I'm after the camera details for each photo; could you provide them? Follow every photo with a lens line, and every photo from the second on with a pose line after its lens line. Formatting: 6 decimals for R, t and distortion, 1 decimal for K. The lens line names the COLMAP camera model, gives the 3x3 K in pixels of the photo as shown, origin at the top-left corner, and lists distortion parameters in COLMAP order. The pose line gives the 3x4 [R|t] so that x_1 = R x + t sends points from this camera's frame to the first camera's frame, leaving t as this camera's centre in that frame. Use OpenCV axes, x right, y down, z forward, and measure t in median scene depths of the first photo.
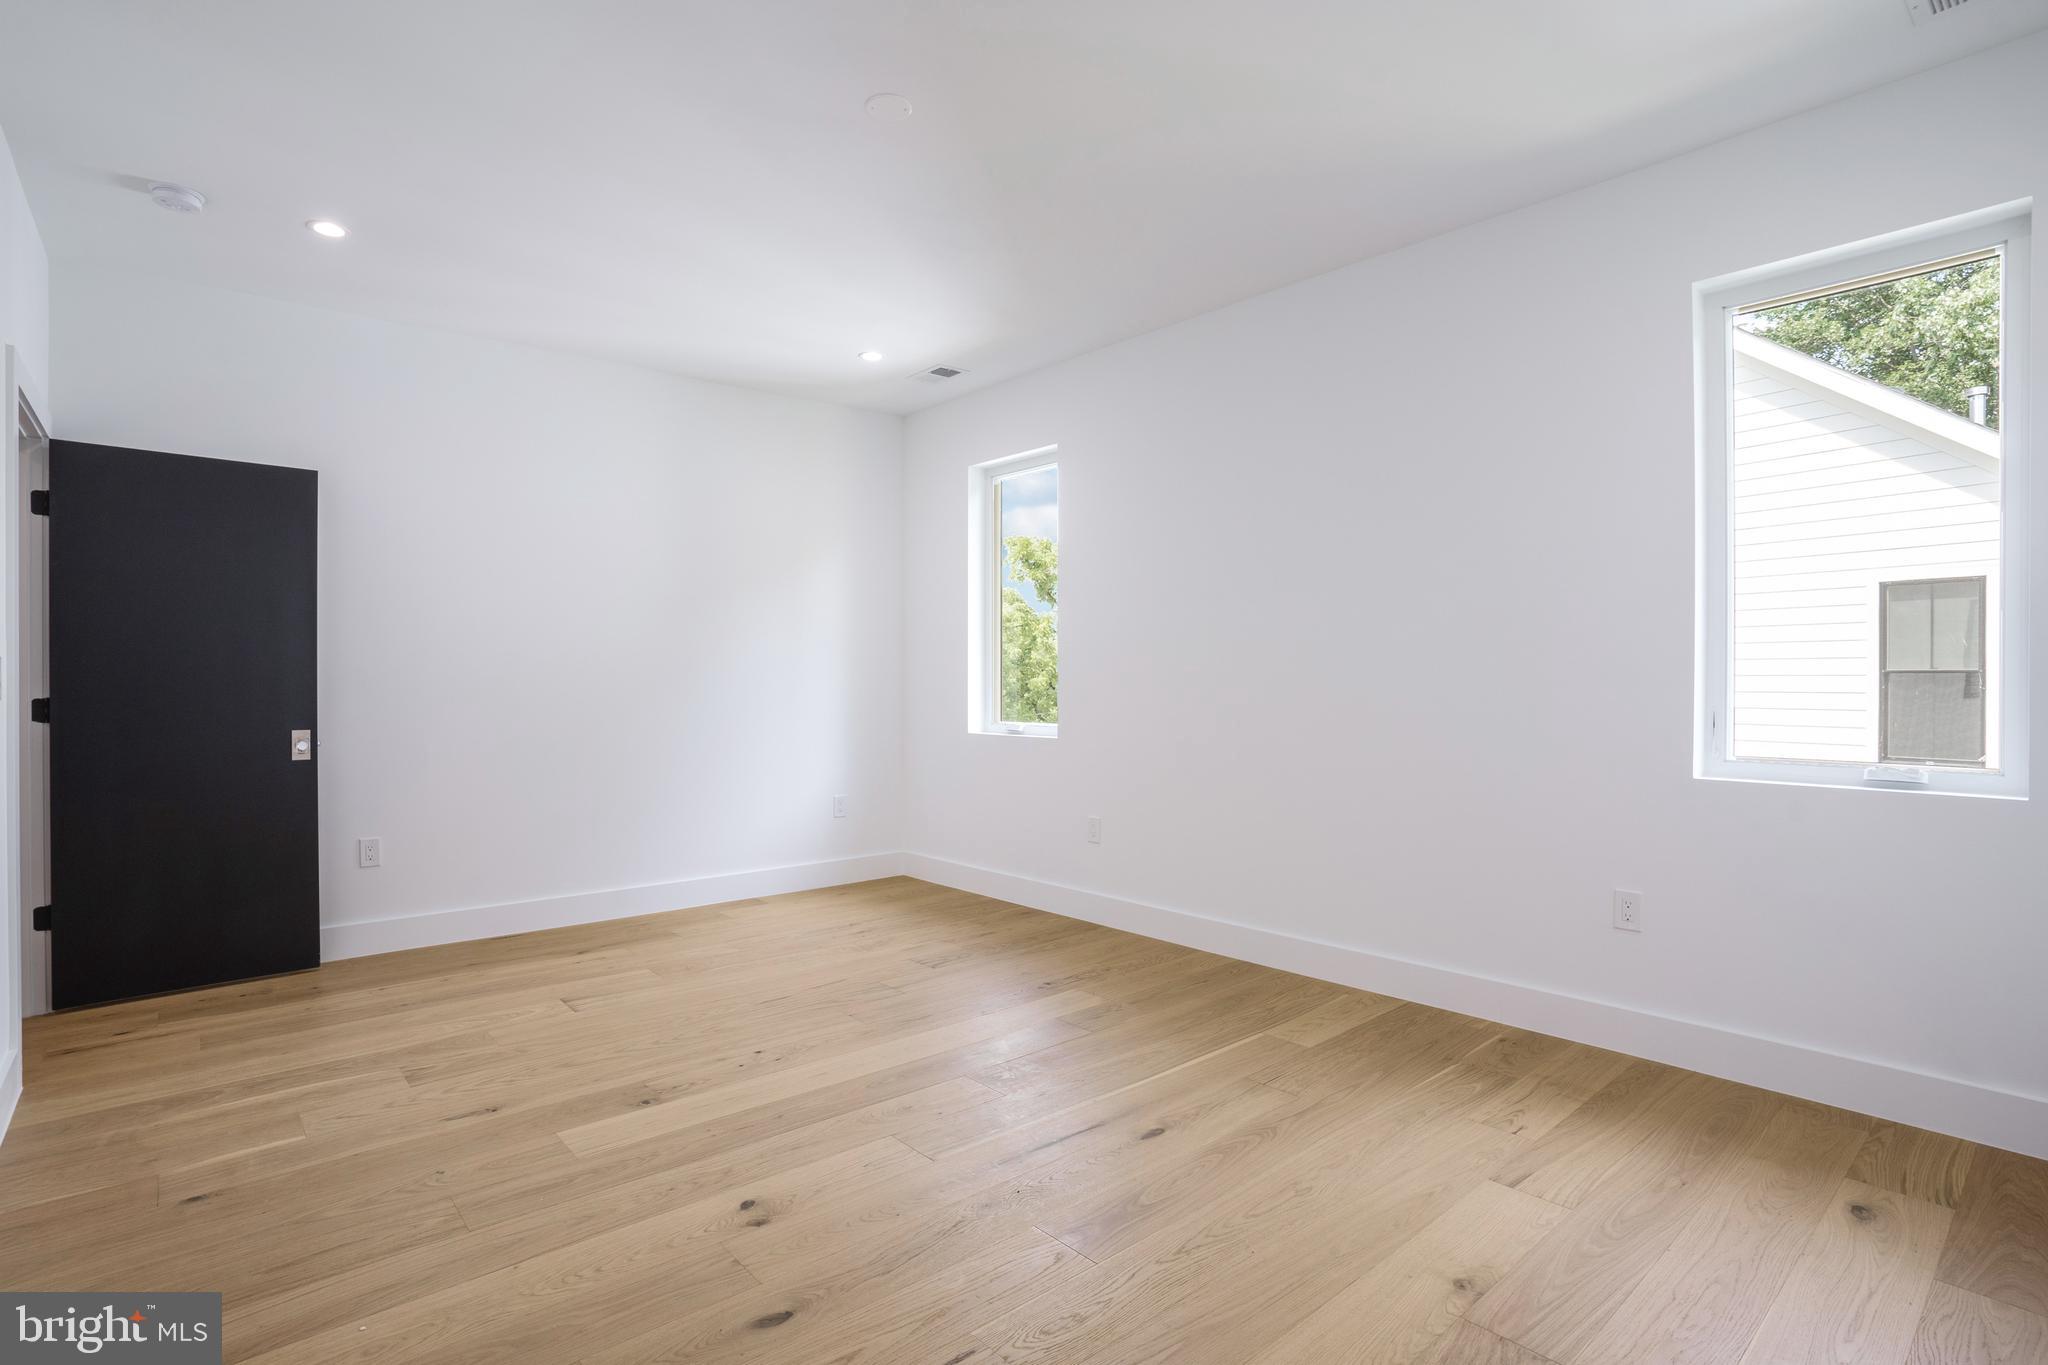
lens RADIAL K [[1055.3, 0, 1020.7], [0, 1055.3, 675.2], [0, 0, 1]] dist [-0.095289, 0.042152]
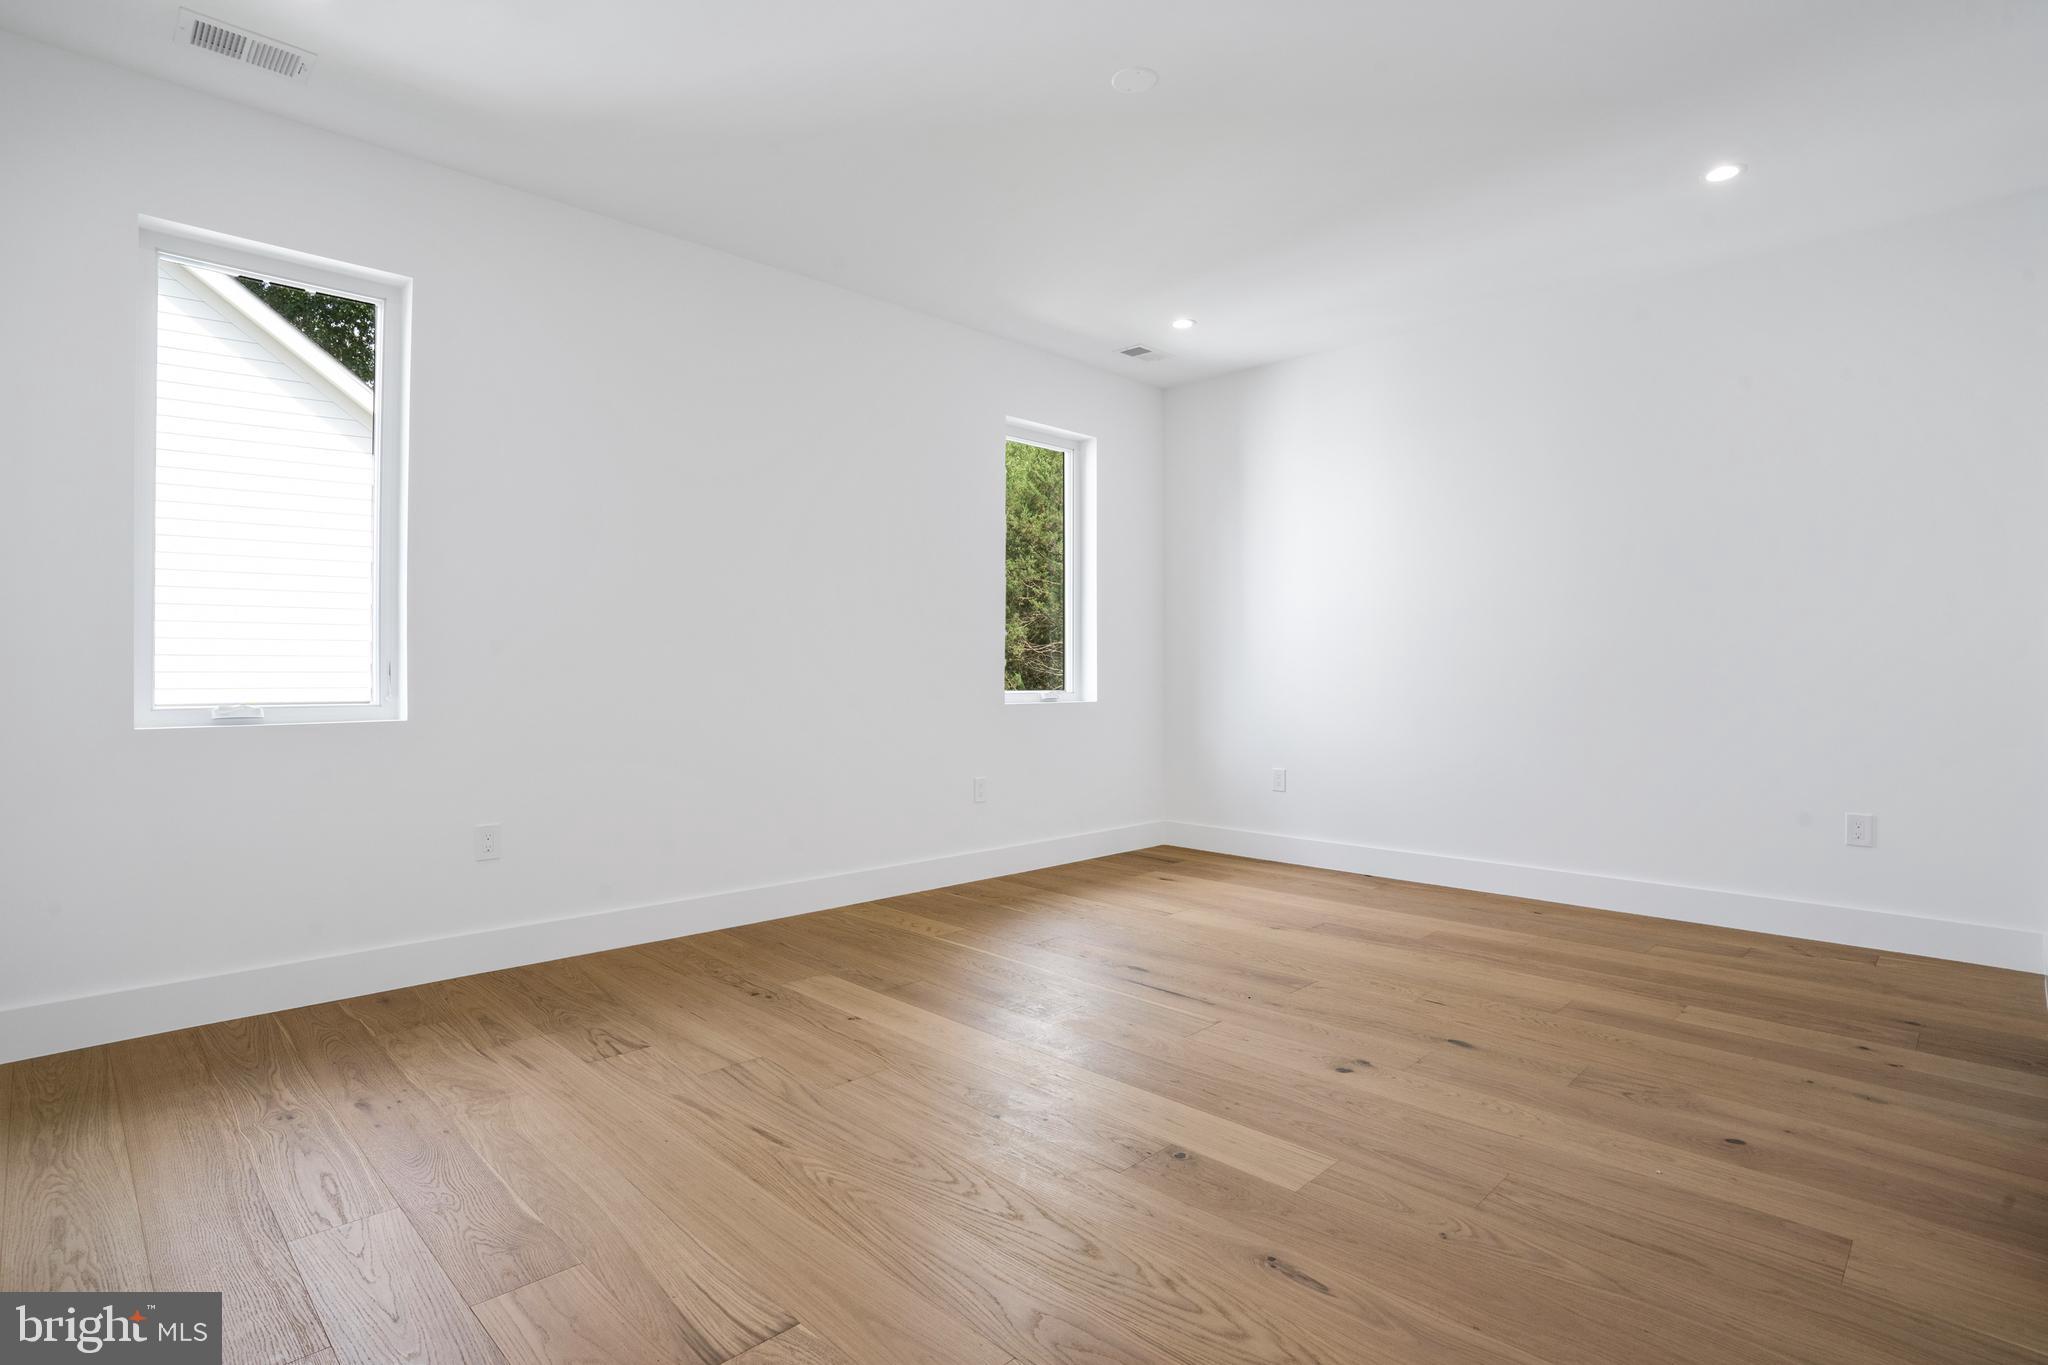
lens RADIAL K [[1055.3, 0, 1020.7], [0, 1055.3, 675.2], [0, 0, 1]] dist [-0.095289, 0.042152]
pose [[-0.106240, -0.005210, 0.994327, -1.092138], [0.001109, 0.999985, 0.005359, 0.048931], [-0.994340, 0.001672, -0.106233, 1.170040]]
